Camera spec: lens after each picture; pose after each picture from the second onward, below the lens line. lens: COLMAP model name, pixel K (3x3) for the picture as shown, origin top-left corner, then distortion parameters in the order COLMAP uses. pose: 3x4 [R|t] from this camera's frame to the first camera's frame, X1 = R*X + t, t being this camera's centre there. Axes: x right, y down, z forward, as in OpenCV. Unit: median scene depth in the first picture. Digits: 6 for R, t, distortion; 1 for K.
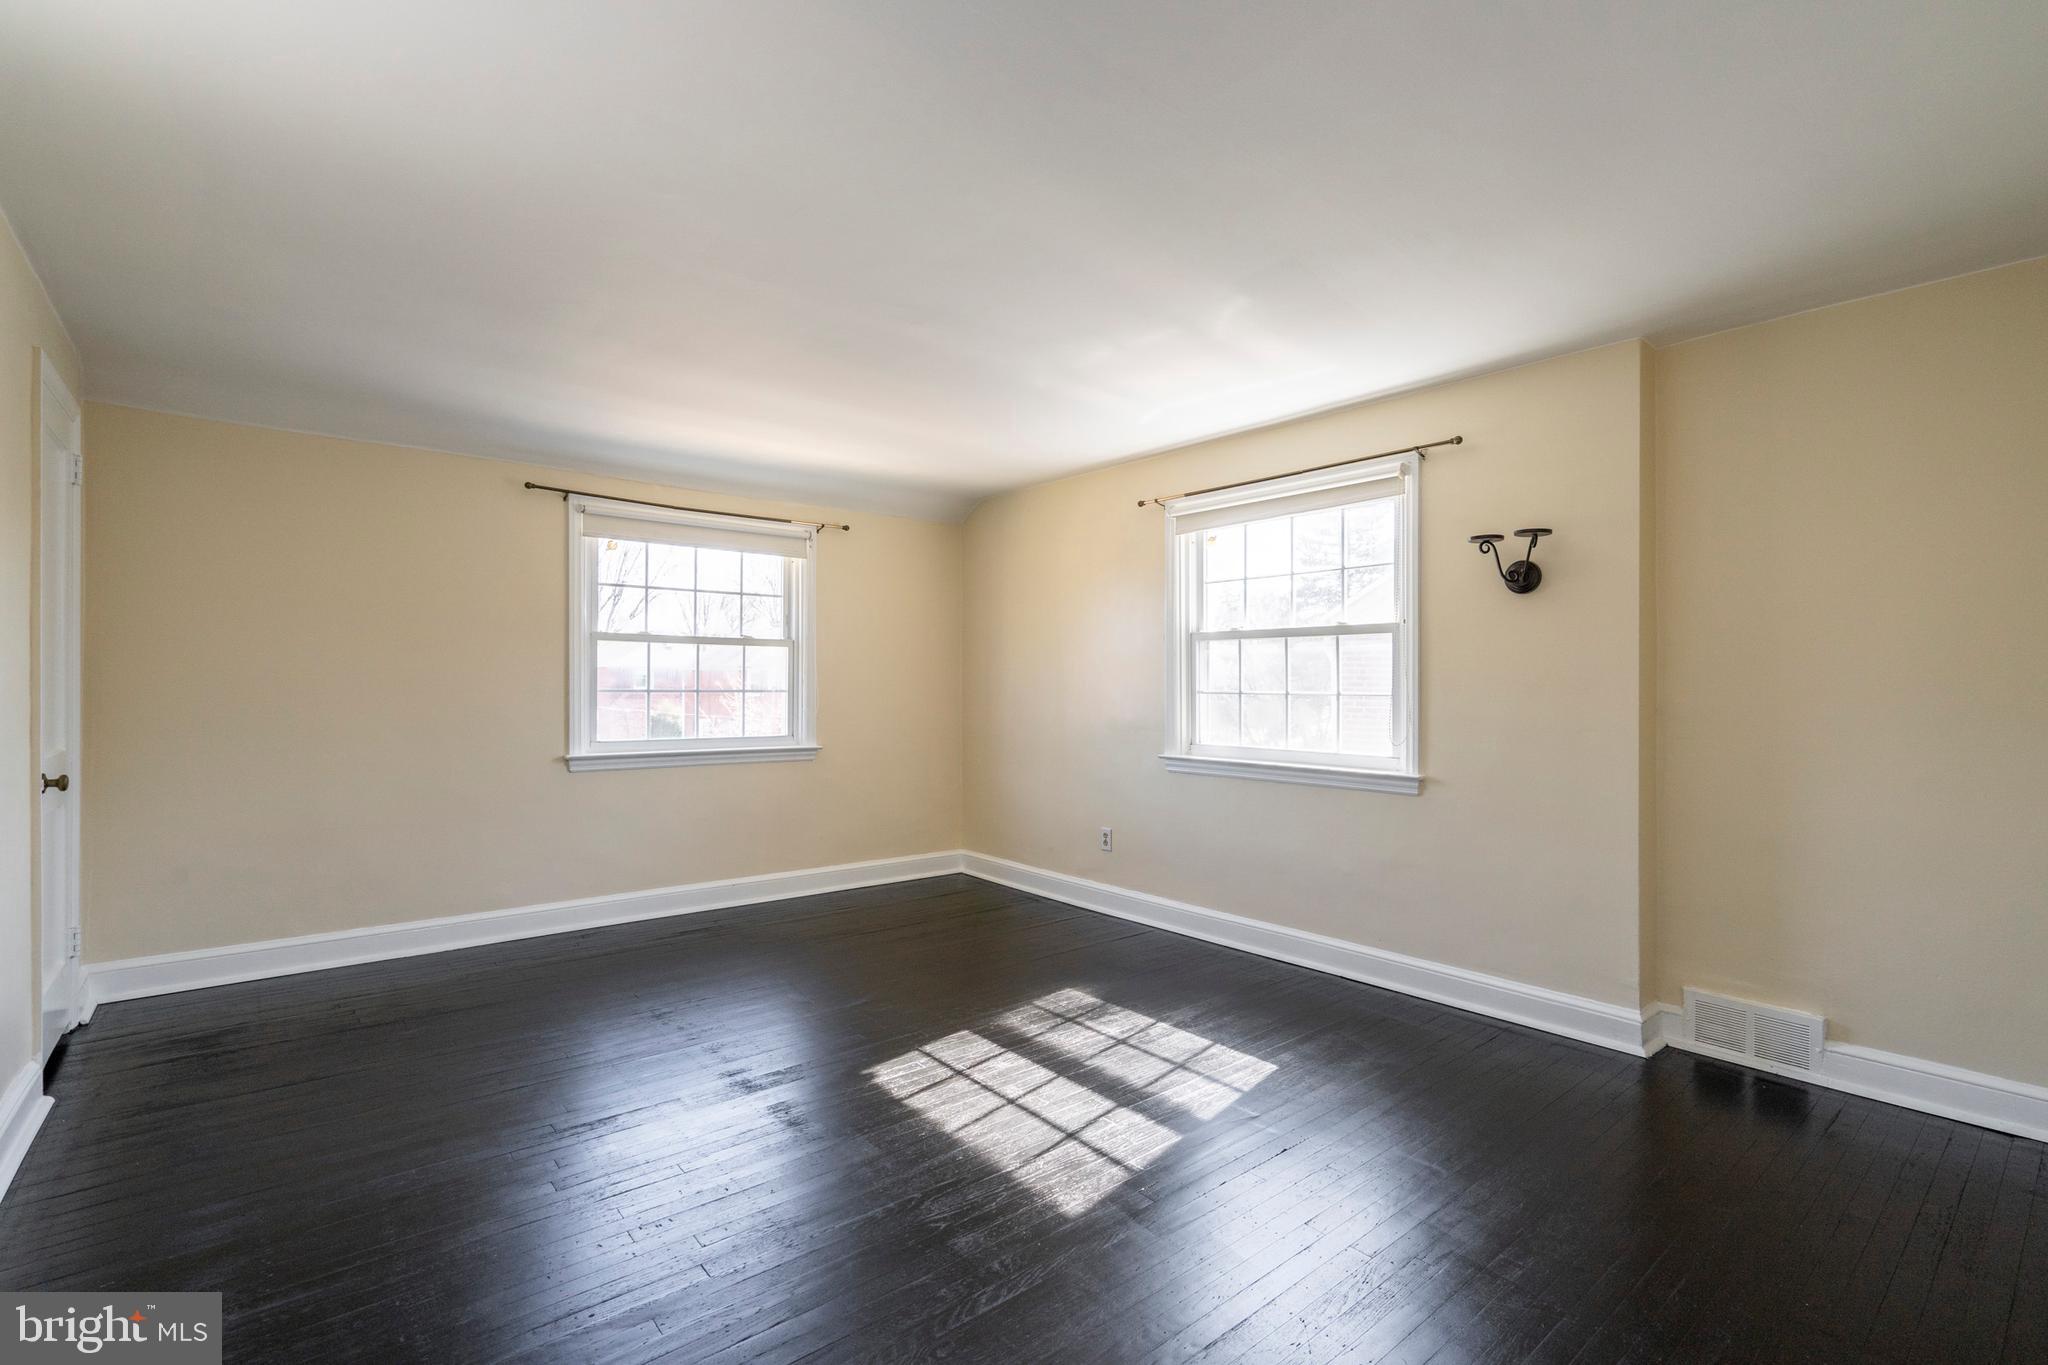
lens RADIAL K [[932.8, 0, 1022.3], [0, 932.8, 685.8], [0, 0, 1]] dist [-0.001049, 0.001031]
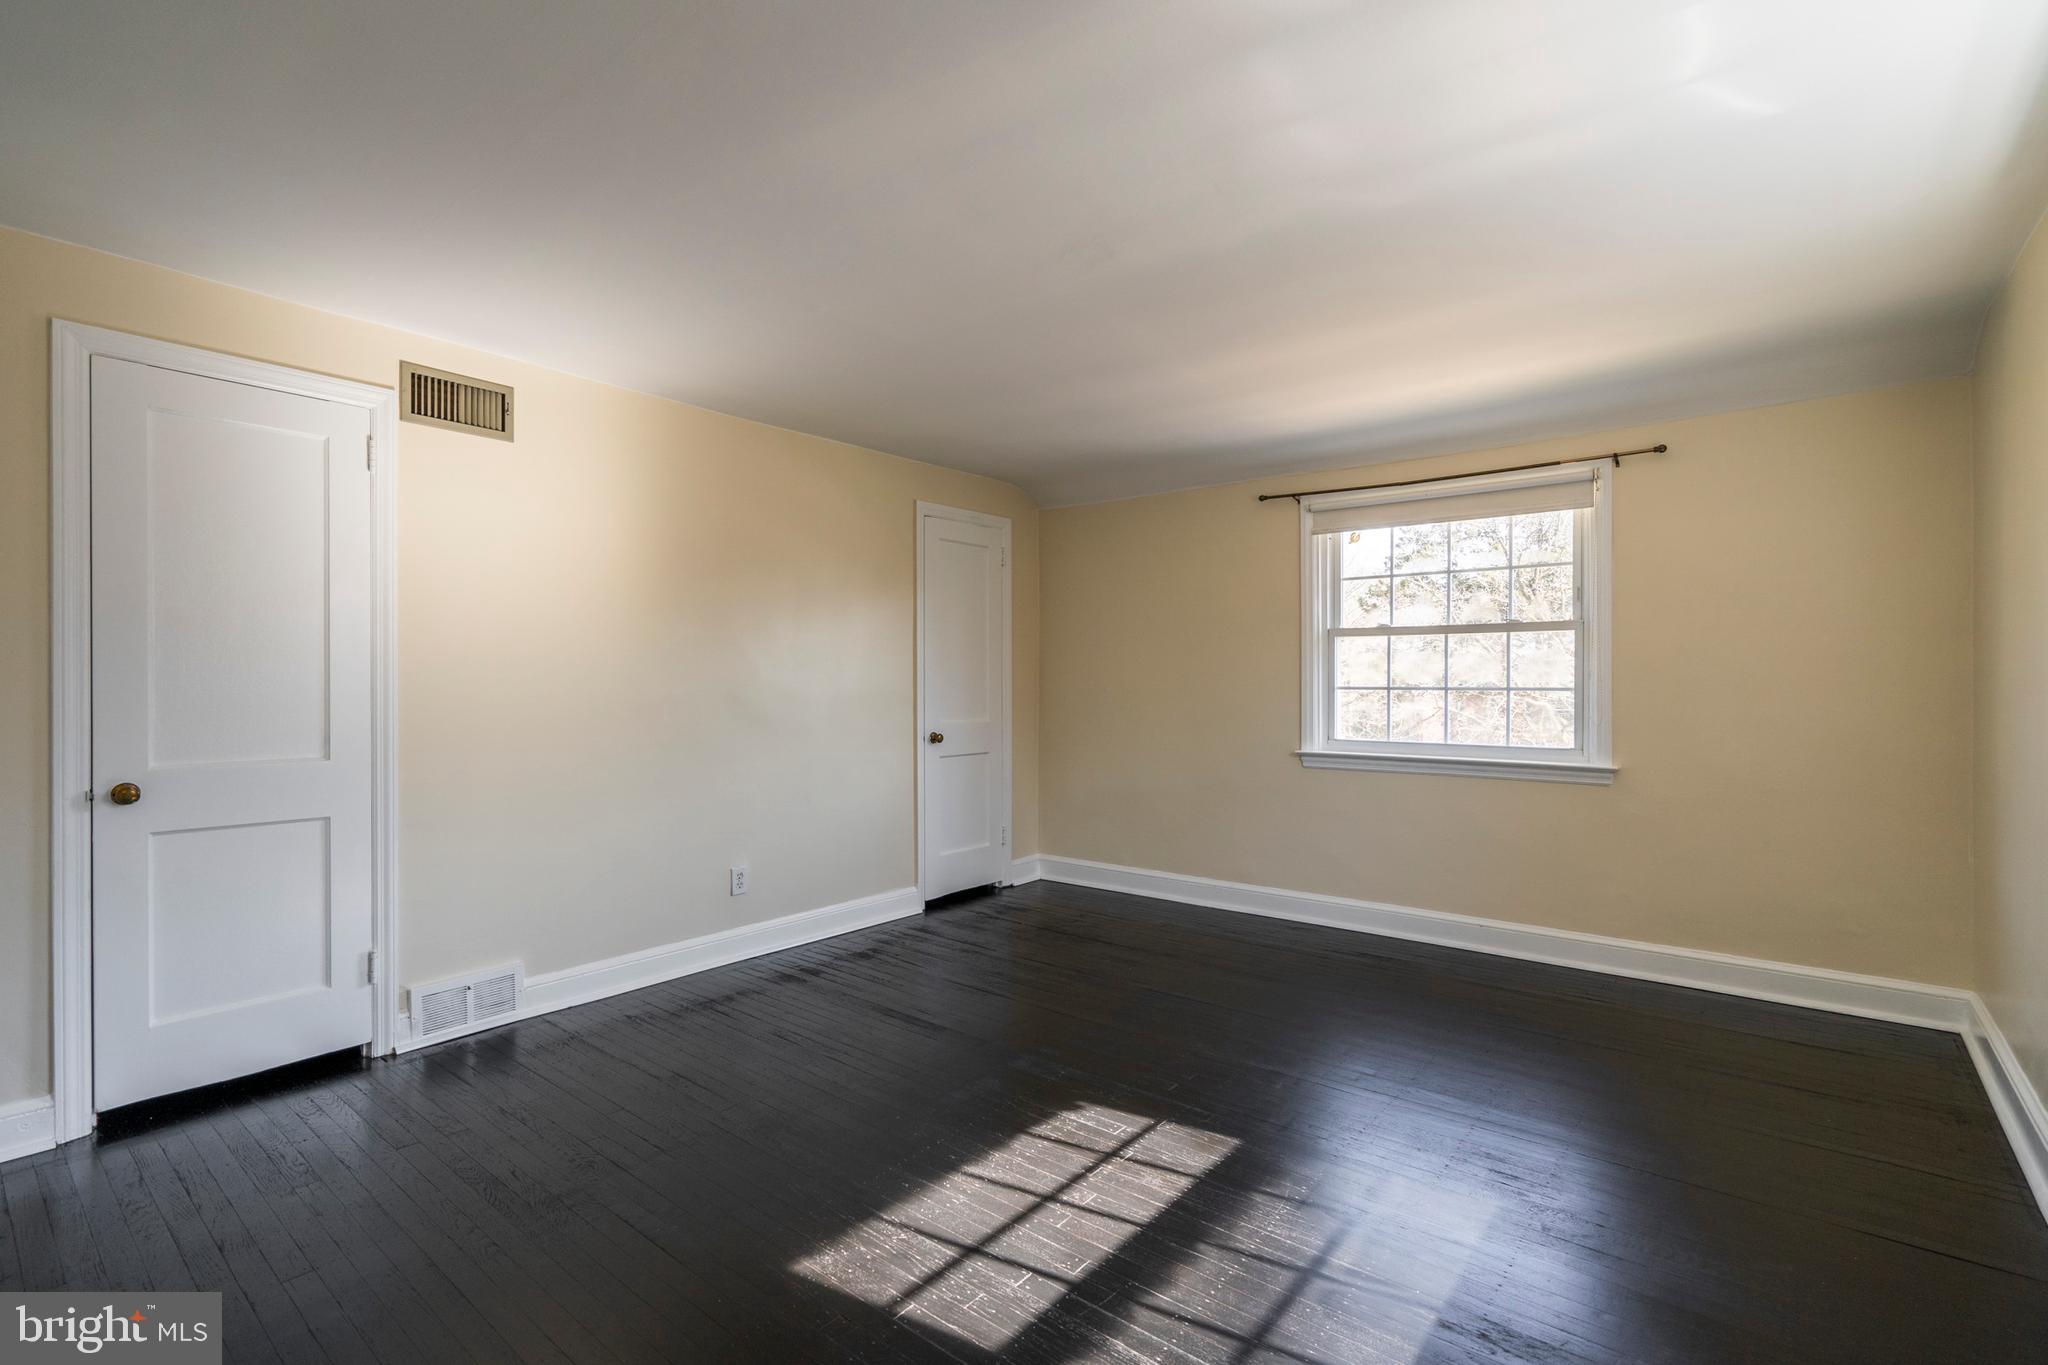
lens RADIAL K [[932.8, 0, 1014.1], [0, 932.8, 684.2], [0, 0, 1]] dist [-0.001049, 0.001031]
pose [[0.188984, -0.002046, -0.981978, 0.511941], [0.000663, 0.999998, -0.001956, 0.003615], [0.981980, -0.000281, 0.188985, 0.544824]]
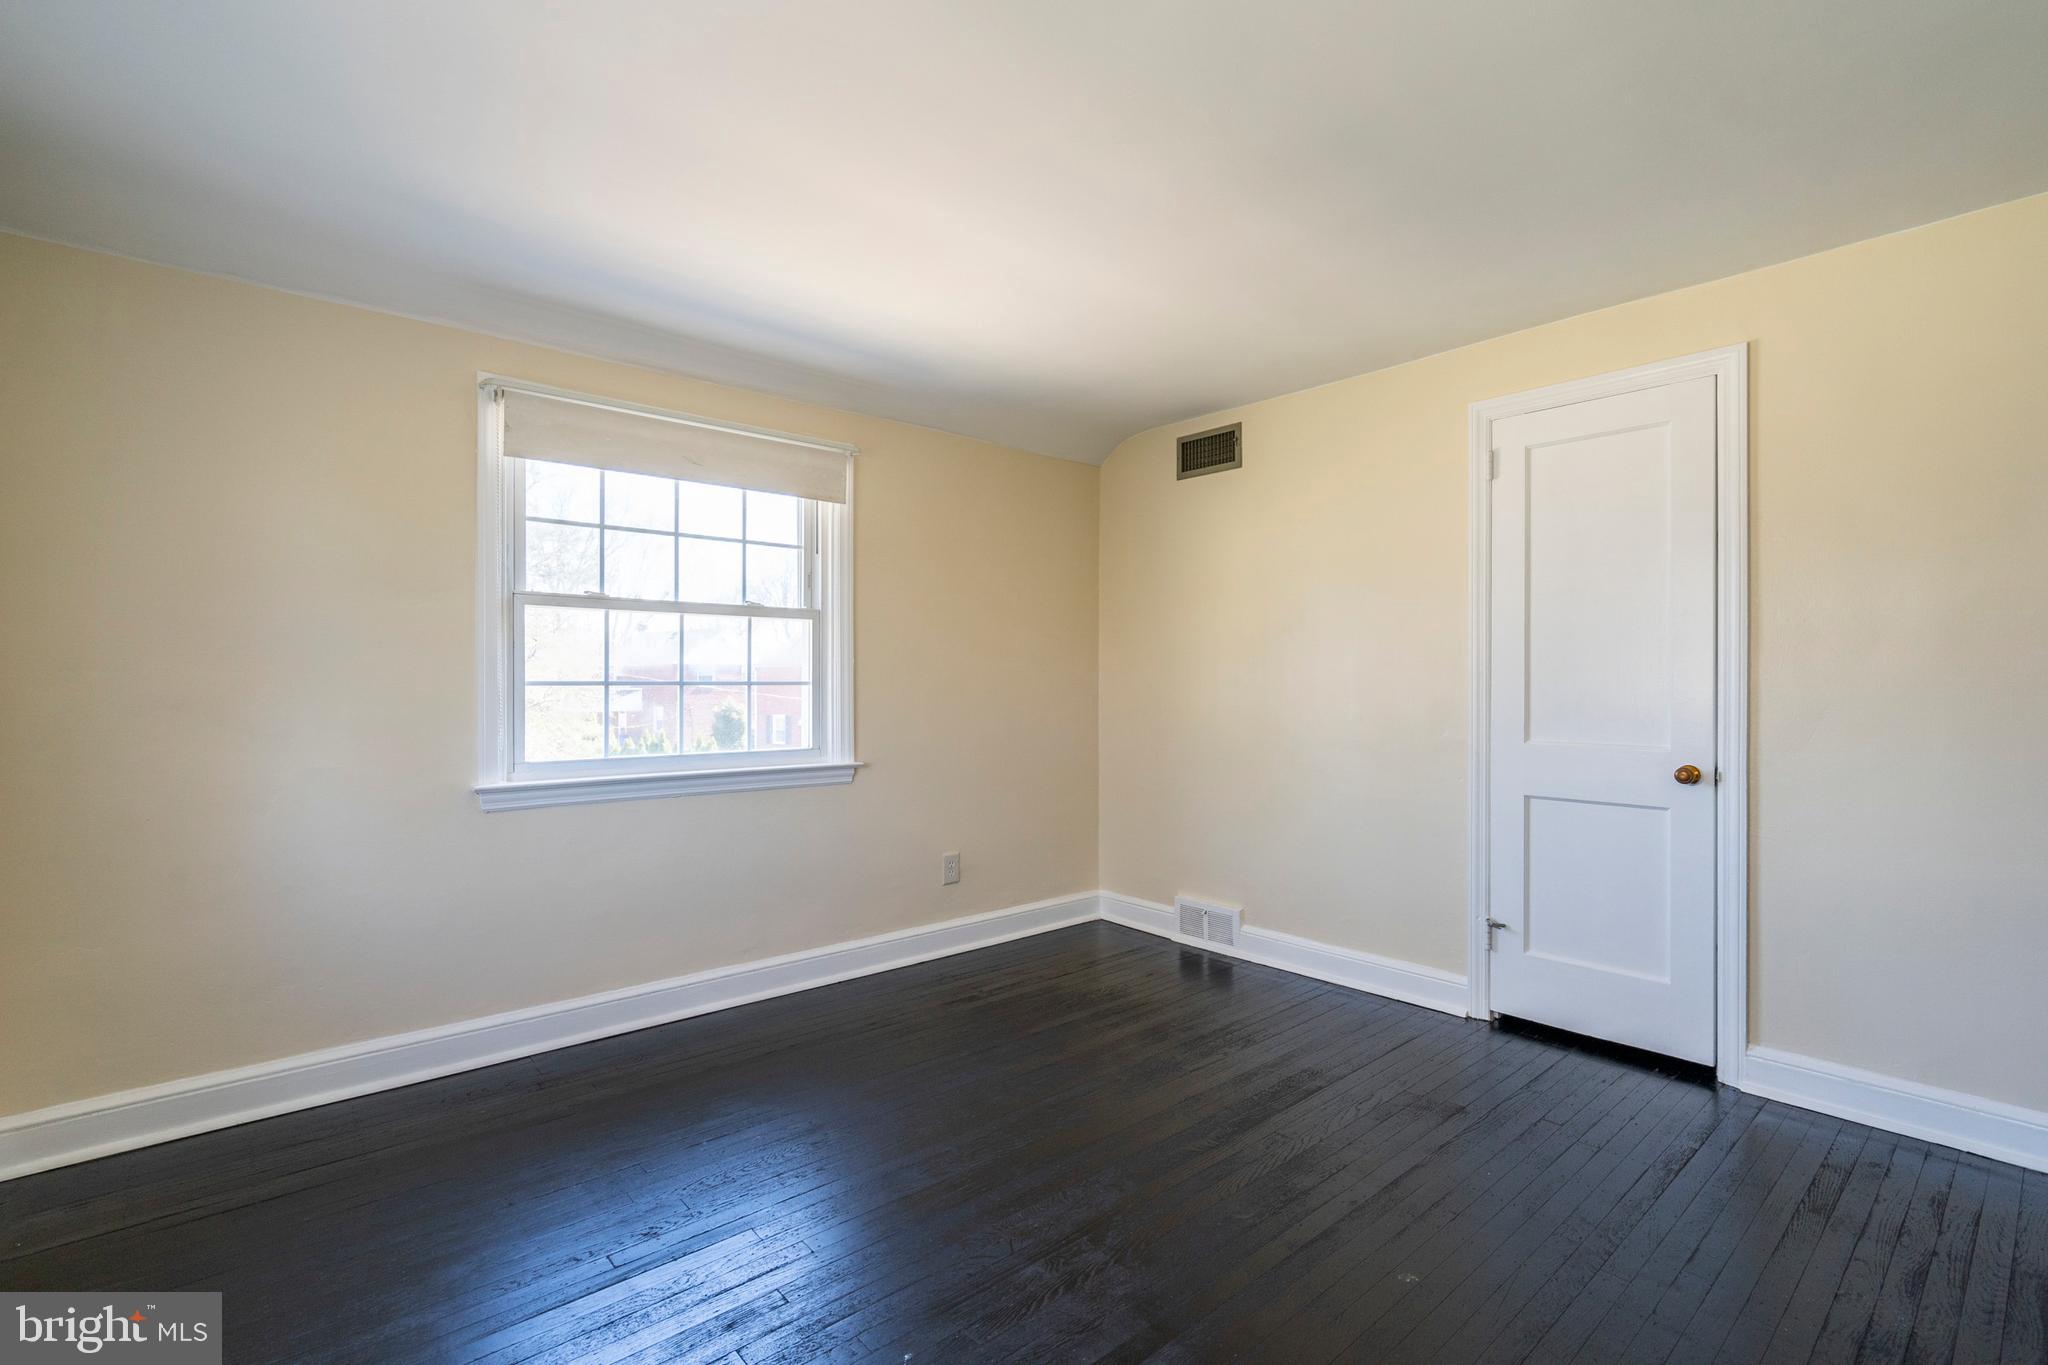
lens RADIAL K [[932.8, 0, 1017.3], [0, 932.8, 685.8], [0, 0, 1]] dist [-0.001049, 0.001031]
pose [[0.999220, -0.009697, 0.038269, -0.162514], [0.009783, 0.999950, -0.002069, 0.013363], [-0.038247, 0.002442, 0.999265, 0.396720]]
